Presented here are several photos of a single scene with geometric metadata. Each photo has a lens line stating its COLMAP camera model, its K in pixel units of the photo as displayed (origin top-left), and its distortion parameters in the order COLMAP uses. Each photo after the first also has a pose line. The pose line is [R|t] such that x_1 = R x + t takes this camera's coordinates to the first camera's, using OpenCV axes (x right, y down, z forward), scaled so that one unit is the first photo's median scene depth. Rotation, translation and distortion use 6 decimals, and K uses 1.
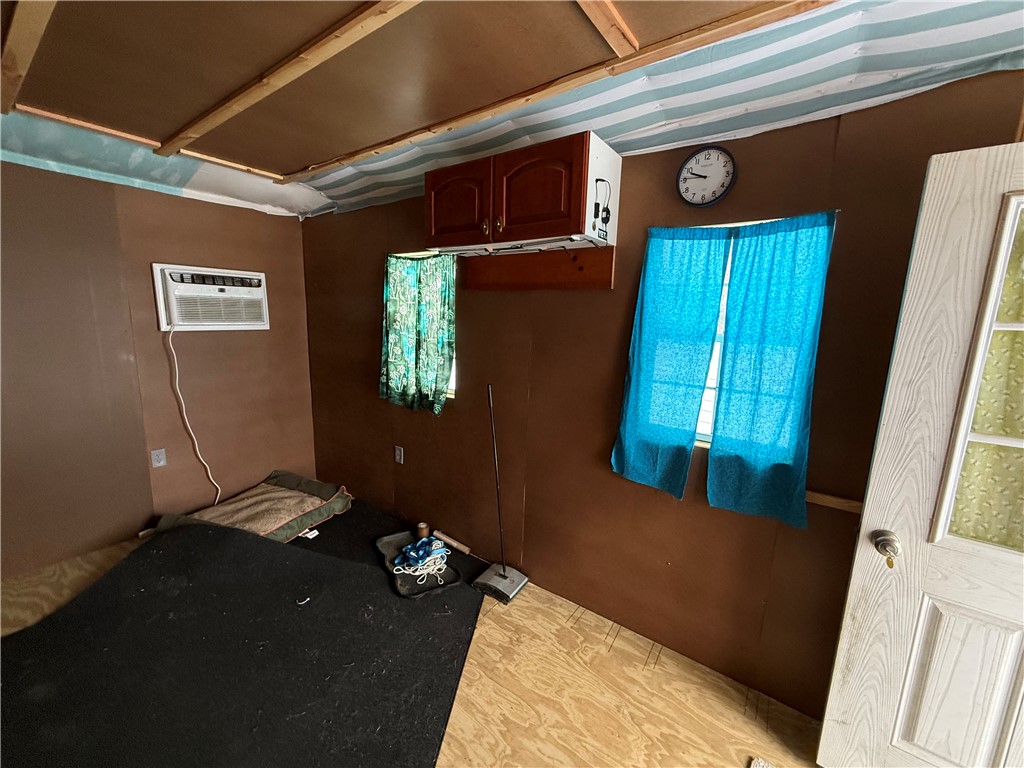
lens RADIAL K [[408.1, 0, 509.0], [0, 408.1, 383.3], [0, 0, 1]] dist [0.001581, -0.000179]
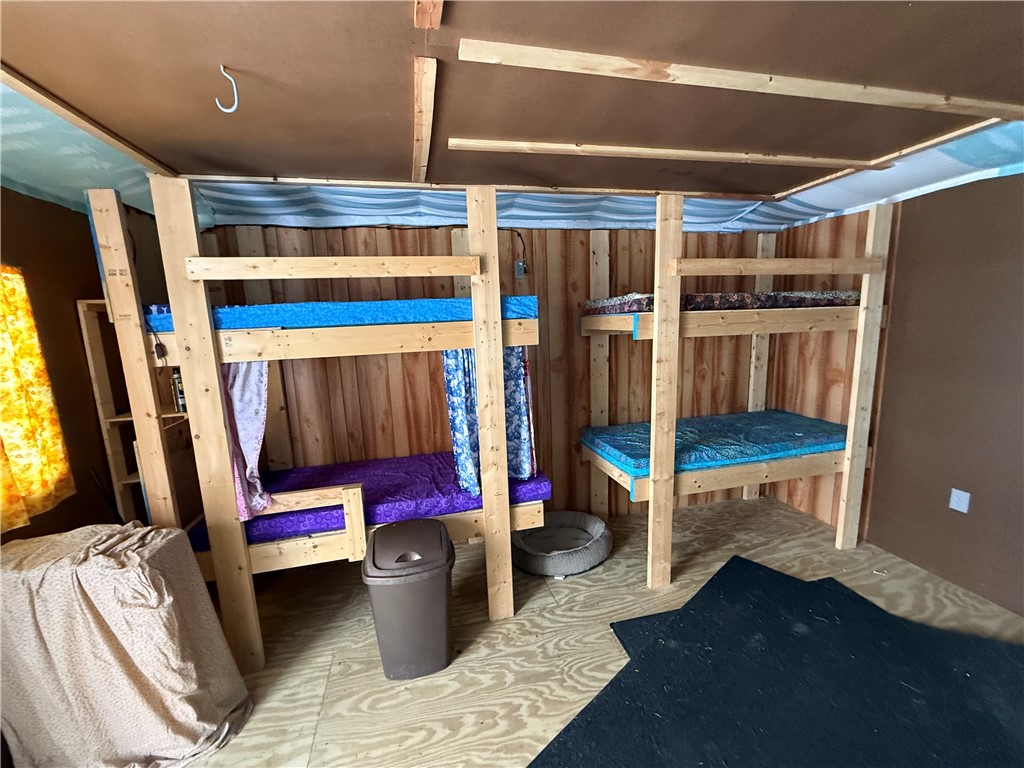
lens RADIAL K [[408.1, 0, 509.0], [0, 408.1, 383.3], [0, 0, 1]] dist [0.001581, -0.000179]
pose [[-0.652680, 0.117361, -0.748489, 0.196307], [-0.111128, 0.962415, 0.247808, -0.124127], [0.749440, 0.244917, -0.615106, 0.557389]]
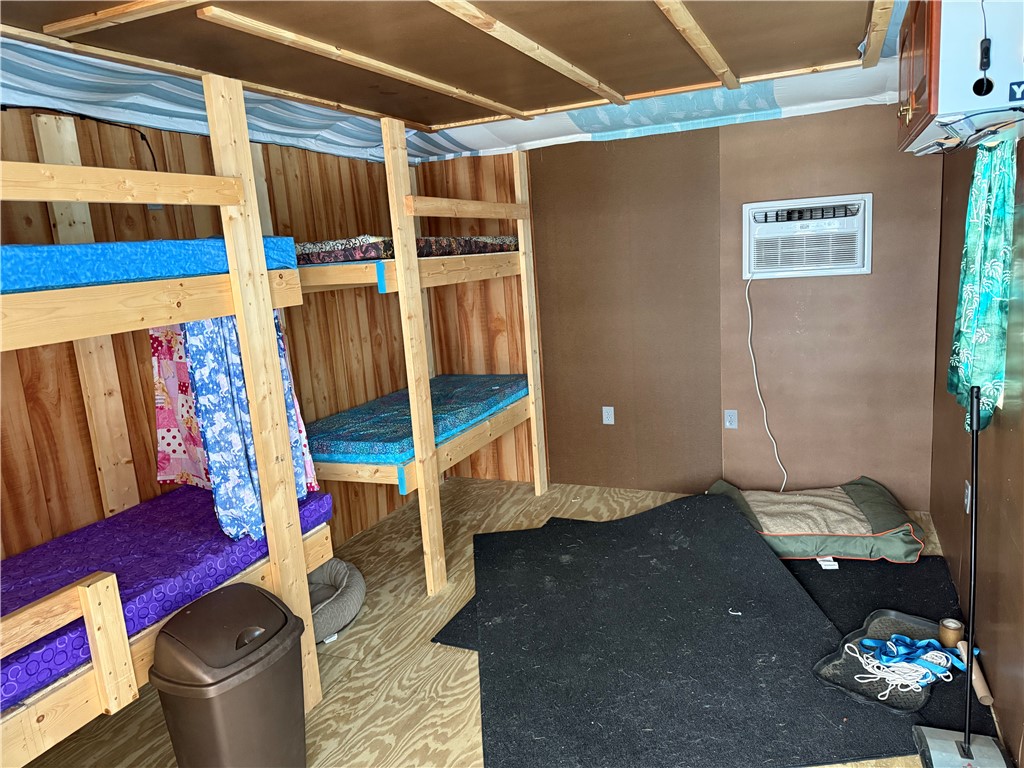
lens RADIAL K [[720.7, 0, 516.9], [0, 720.7, 382.2], [0, 0, 1]] dist [0.101854, -0.144089]
pose [[0.216516, 0.139555, -0.966253, 0.620590], [-0.094467, 0.988081, 0.121540, -0.052098], [0.971698, 0.064964, 0.227119, 0.166438]]
